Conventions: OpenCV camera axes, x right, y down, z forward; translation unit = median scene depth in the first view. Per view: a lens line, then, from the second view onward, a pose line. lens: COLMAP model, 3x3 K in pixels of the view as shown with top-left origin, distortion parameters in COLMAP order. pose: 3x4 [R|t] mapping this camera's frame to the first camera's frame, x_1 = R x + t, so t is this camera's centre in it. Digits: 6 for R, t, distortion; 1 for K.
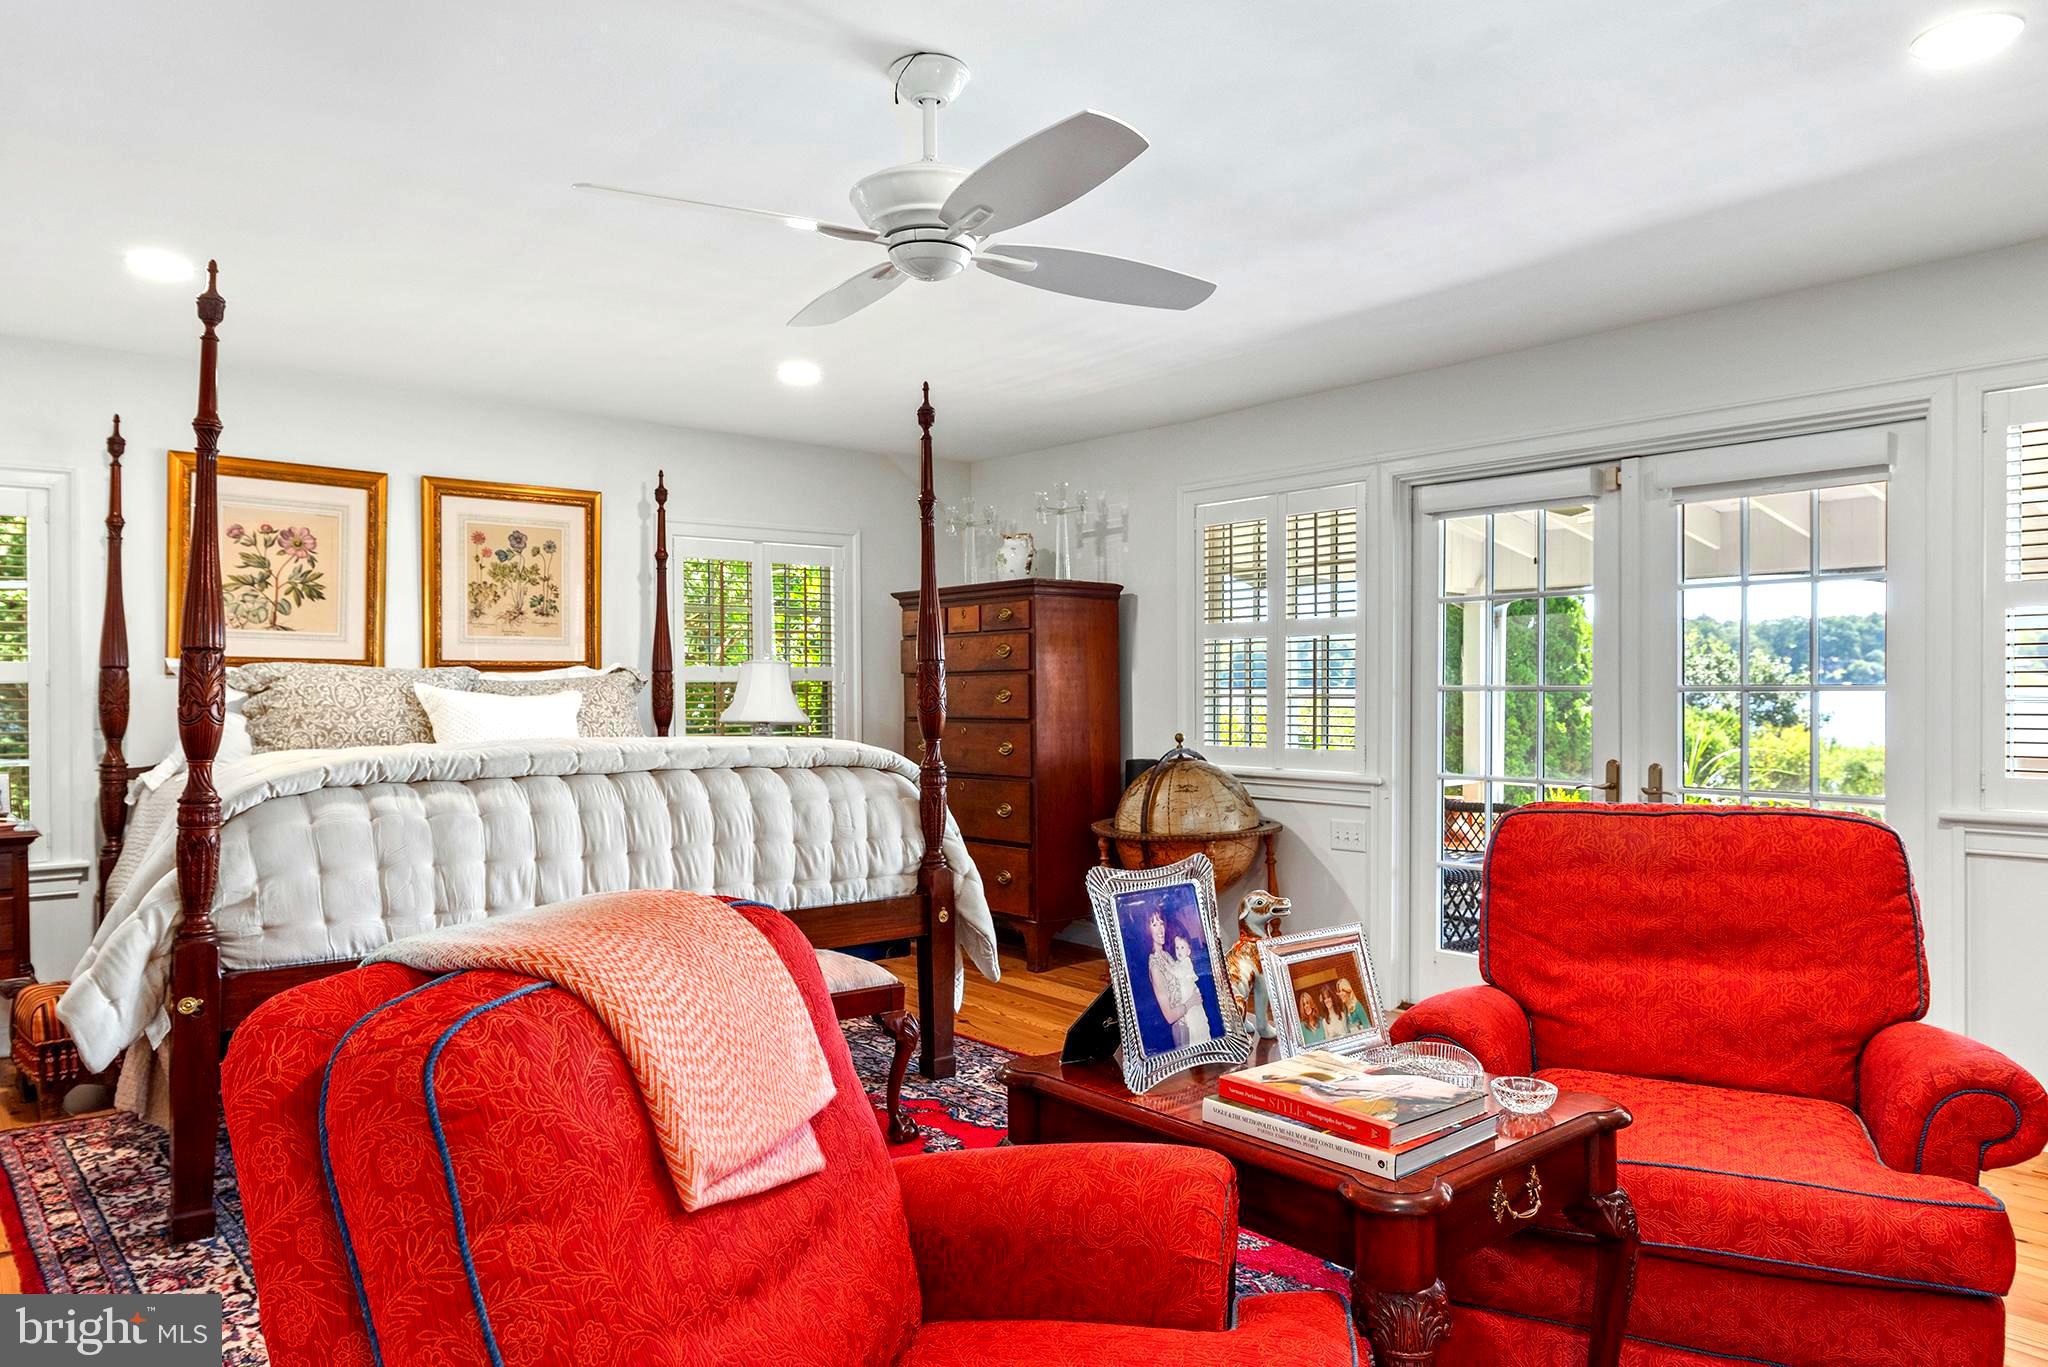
lens RADIAL K [[1335.8, 0, 1027.1], [0, 1335.8, 679.5], [0, 0, 1]] dist [0.002184, 0.001195]
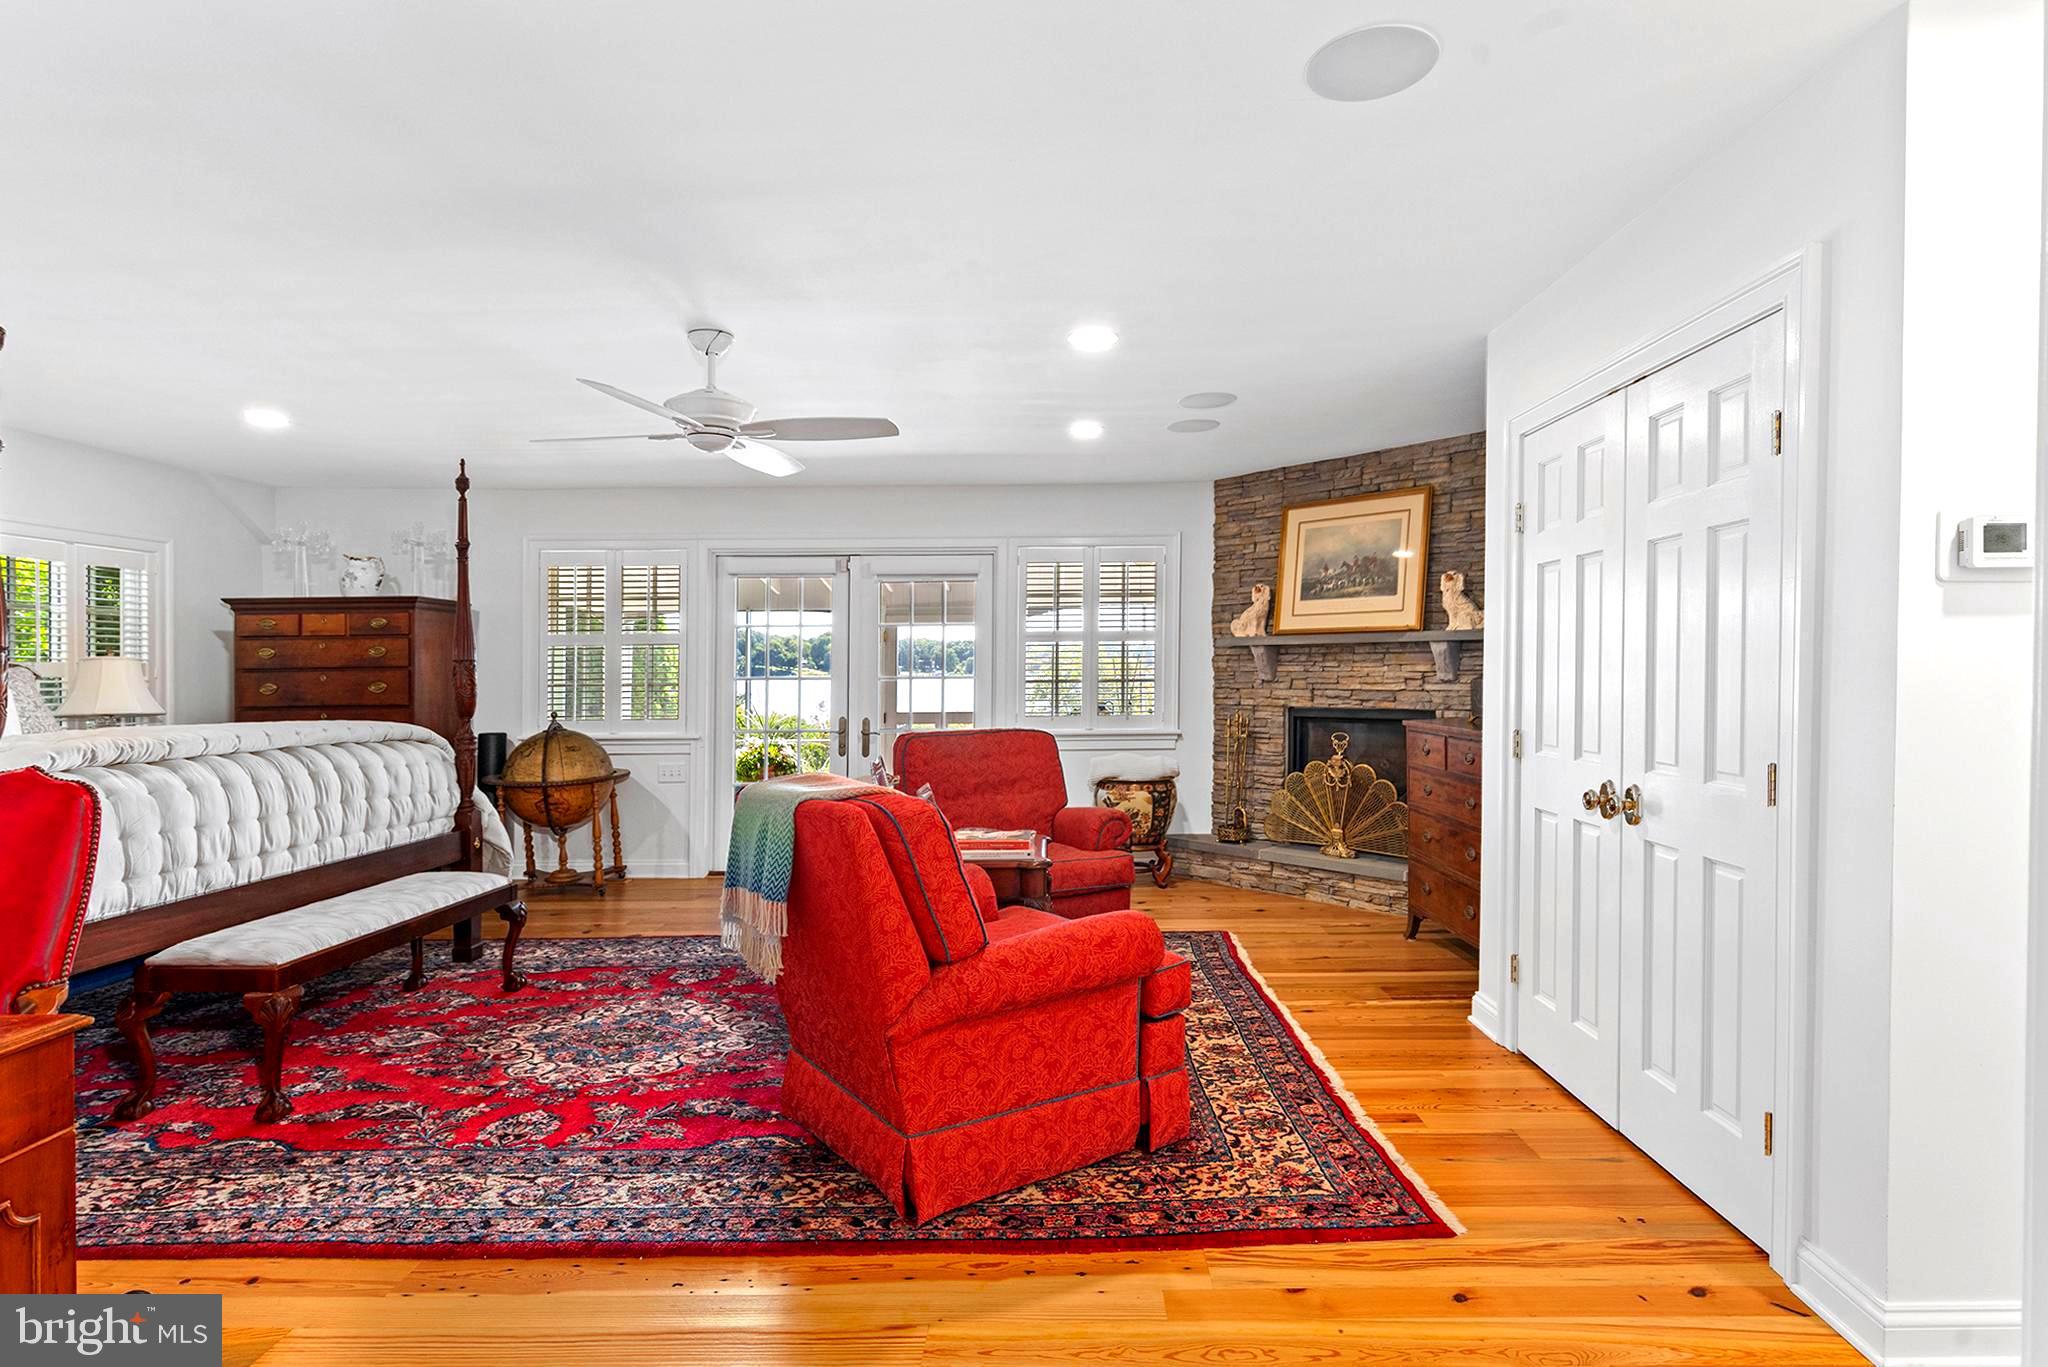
lens RADIAL K [[988.1, 0, 1027.9], [0, 988.1, 684.0], [0, 0, 1]] dist [0.004638, -0.000449]
pose [[0.673447, -0.010052, 0.739167, -0.440566], [0.001568, 0.999925, 0.012169, -0.001861], [-0.739234, -0.007036, 0.673412, -0.122321]]
